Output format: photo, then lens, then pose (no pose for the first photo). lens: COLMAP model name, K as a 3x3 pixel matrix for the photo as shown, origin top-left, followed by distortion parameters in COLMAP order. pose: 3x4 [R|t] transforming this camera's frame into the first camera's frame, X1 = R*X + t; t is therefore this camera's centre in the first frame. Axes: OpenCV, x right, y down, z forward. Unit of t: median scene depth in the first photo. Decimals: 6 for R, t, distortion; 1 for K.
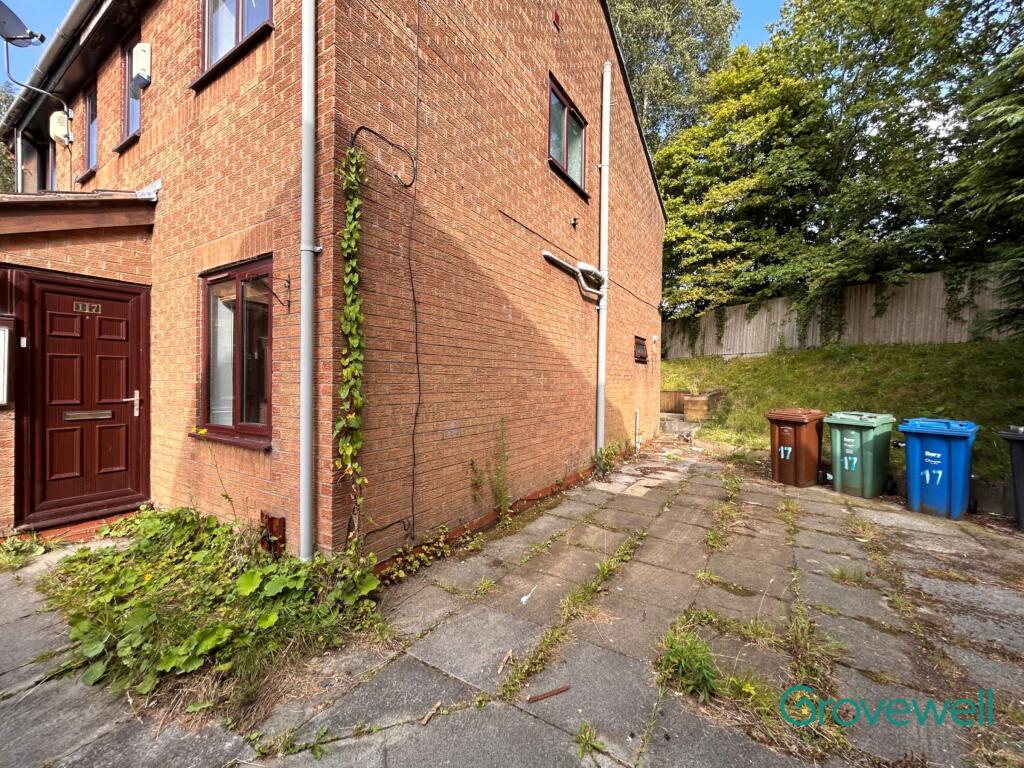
lens RADIAL K [[413.4, 0, 515.4], [0, 413.4, 381.2], [0, 0, 1]] dist [-0.004476, 0.000018]
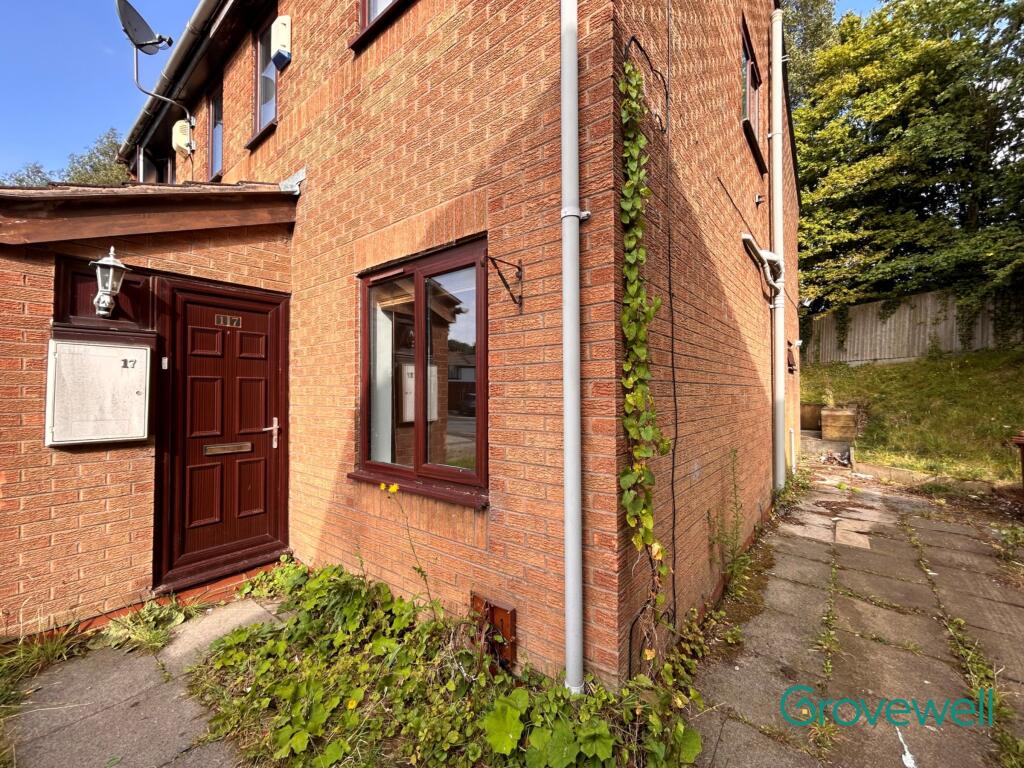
lens RADIAL K [[413.4, 0, 513.5], [0, 413.4, 381.2], [0, 0, 1]] dist [-0.004476, 0.000018]
pose [[0.993170, -0.016090, -0.115560, -0.356779], [0.012878, 0.999511, -0.028490, -0.022948], [0.115962, 0.026807, 0.992892, 0.226984]]
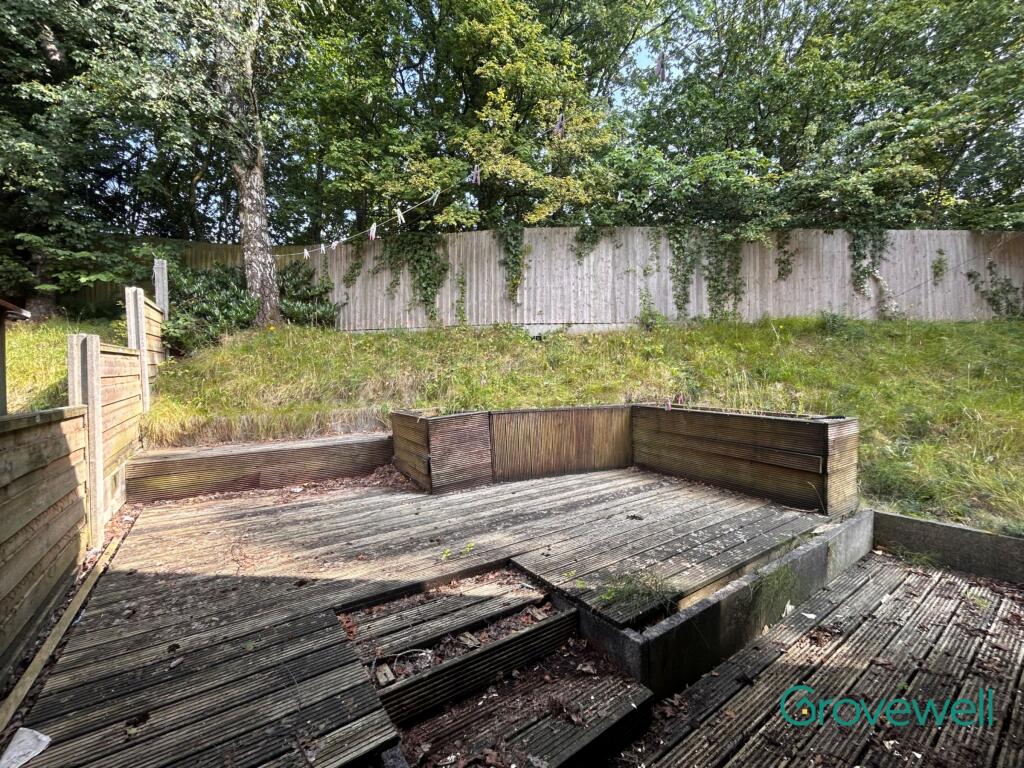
lens RADIAL K [[413.4, 0, 515.1], [0, 413.4, 385.1], [0, 0, 1]] dist [-0.004476, 0.000018]
pose [[0.382697, -0.024803, 0.923541, 0.175661], [0.021364, 0.999610, 0.017993, -0.003022], [-0.923627, 0.012844, 0.383077, 3.057716]]
